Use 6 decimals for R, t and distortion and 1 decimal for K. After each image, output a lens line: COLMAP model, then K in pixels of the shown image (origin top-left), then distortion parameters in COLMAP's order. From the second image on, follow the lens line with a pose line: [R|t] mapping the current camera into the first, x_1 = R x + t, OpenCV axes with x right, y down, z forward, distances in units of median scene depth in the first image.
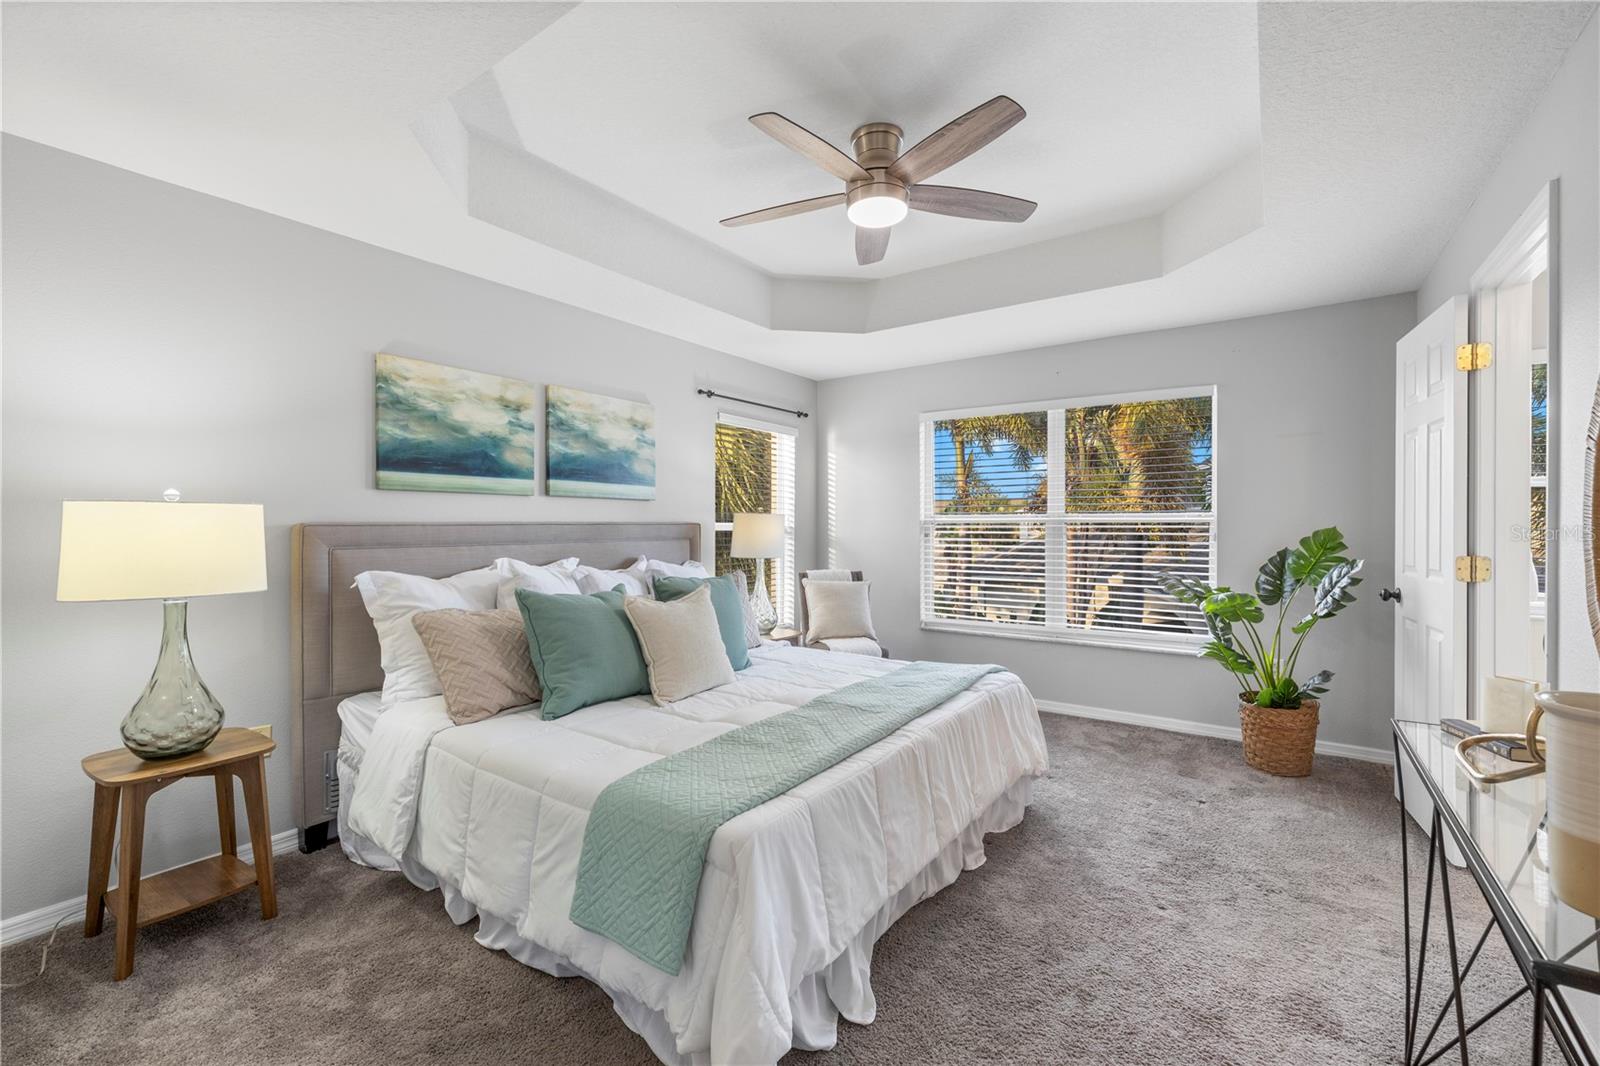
lens RADIAL K [[681.4, 0, 792.6], [0, 681.4, 535.8], [0, 0, 1]] dist [-0.001597, 0.000455]
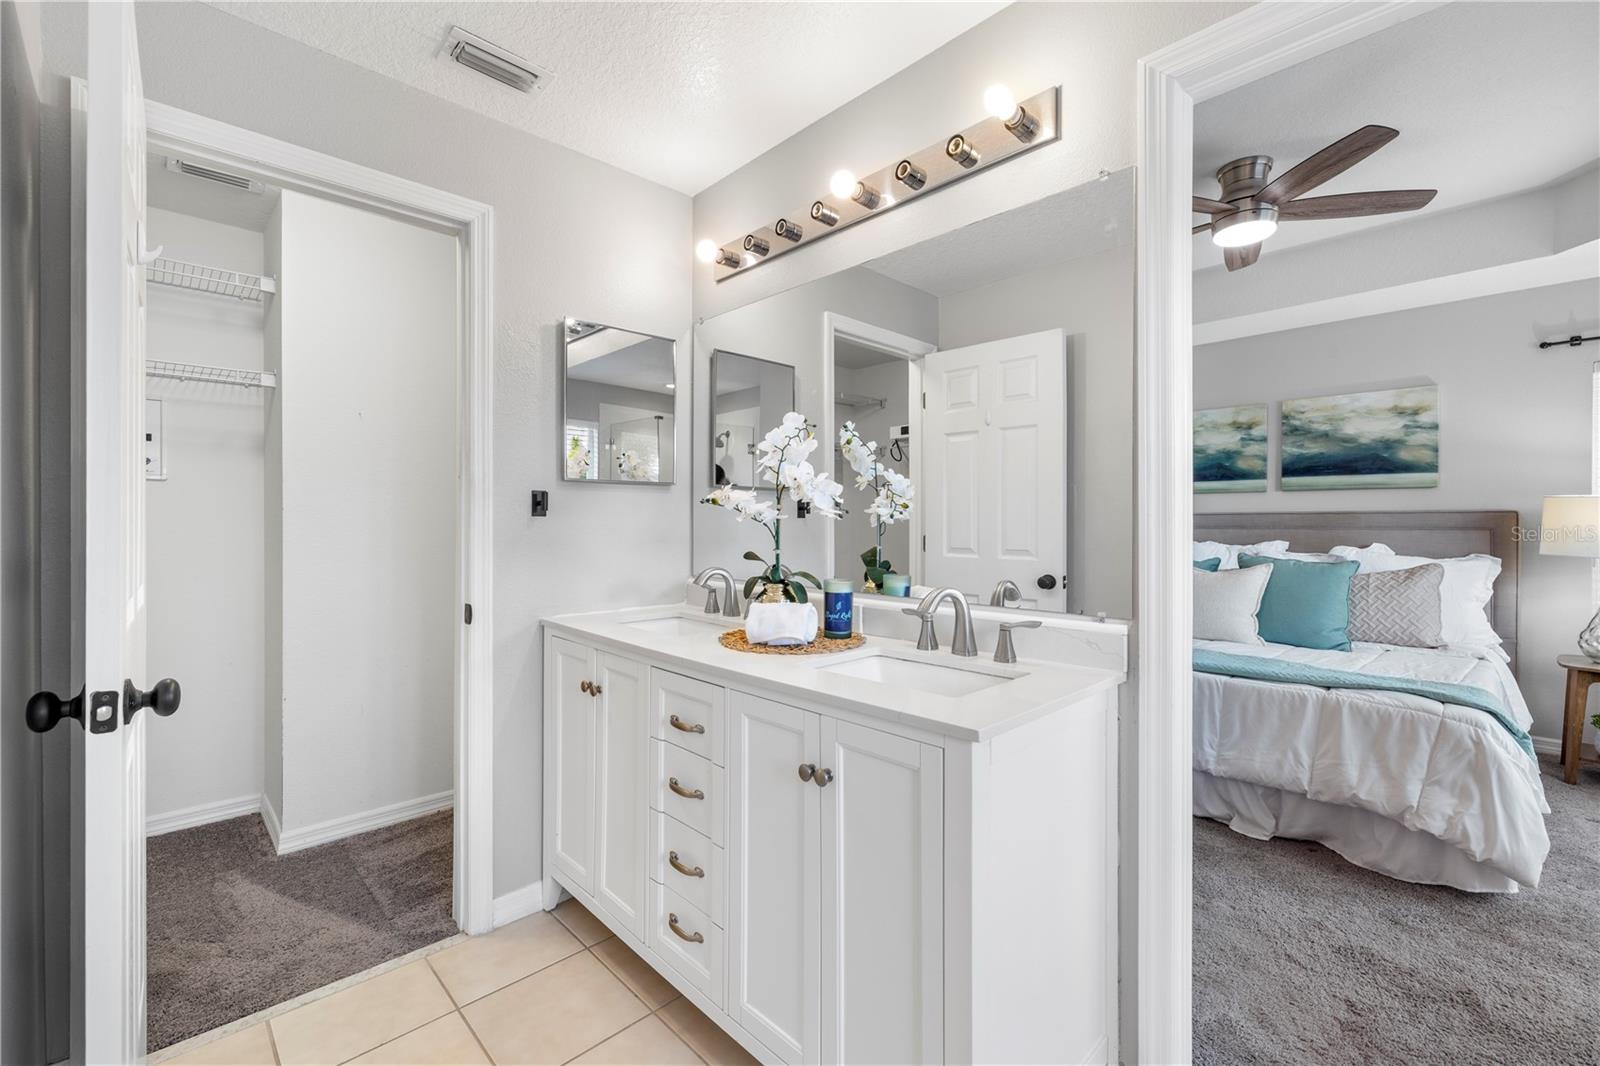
lens RADIAL K [[681.4, 0, 807.3], [0, 681.4, 530.5], [0, 0, 1]] dist [-0.001597, 0.000455]
pose [[-0.177290, -0.006640, -0.984136, 1.039445], [-0.032211, 0.999481, -0.000941, 0.043080], [0.983631, 0.031533, -0.177412, 0.391389]]
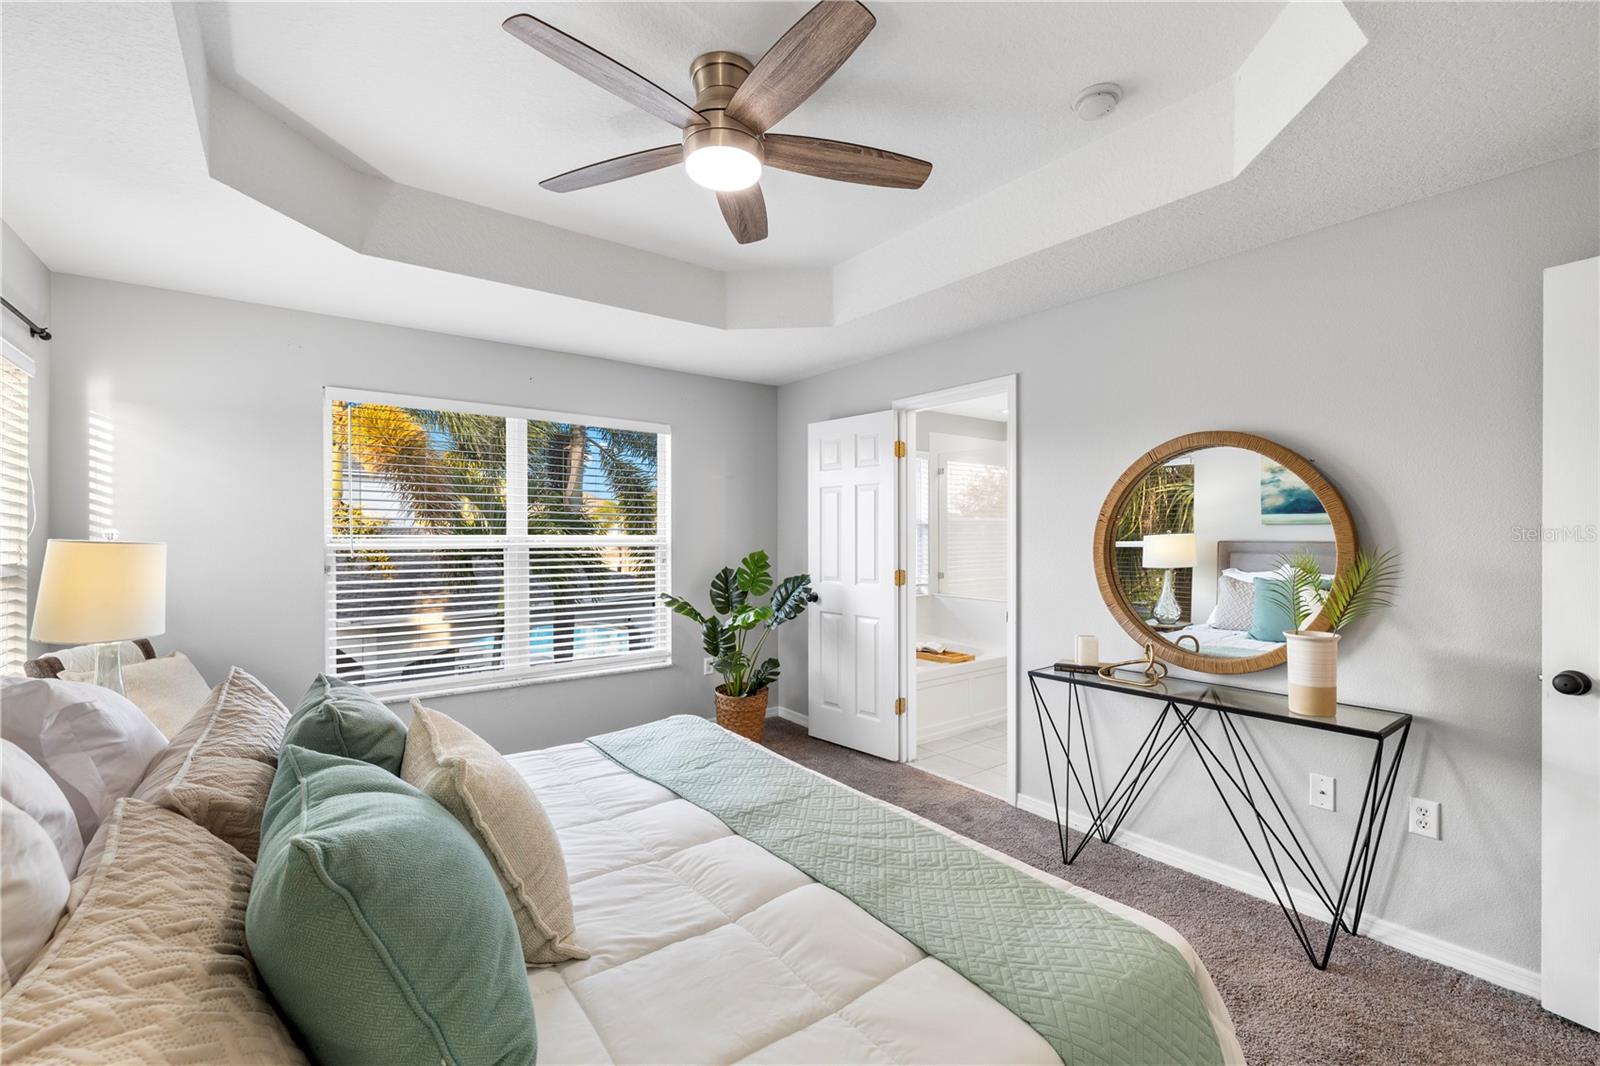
lens RADIAL K [[681.4, 0, 802.0], [0, 681.4, 530.8], [0, 0, 1]] dist [-0.001597, 0.000455]
pose [[0.287465, 0.006572, 0.957768, -0.459334], [0.014400, 0.999834, -0.011182, -0.034035], [-0.957683, 0.017007, 0.287323, 0.527460]]
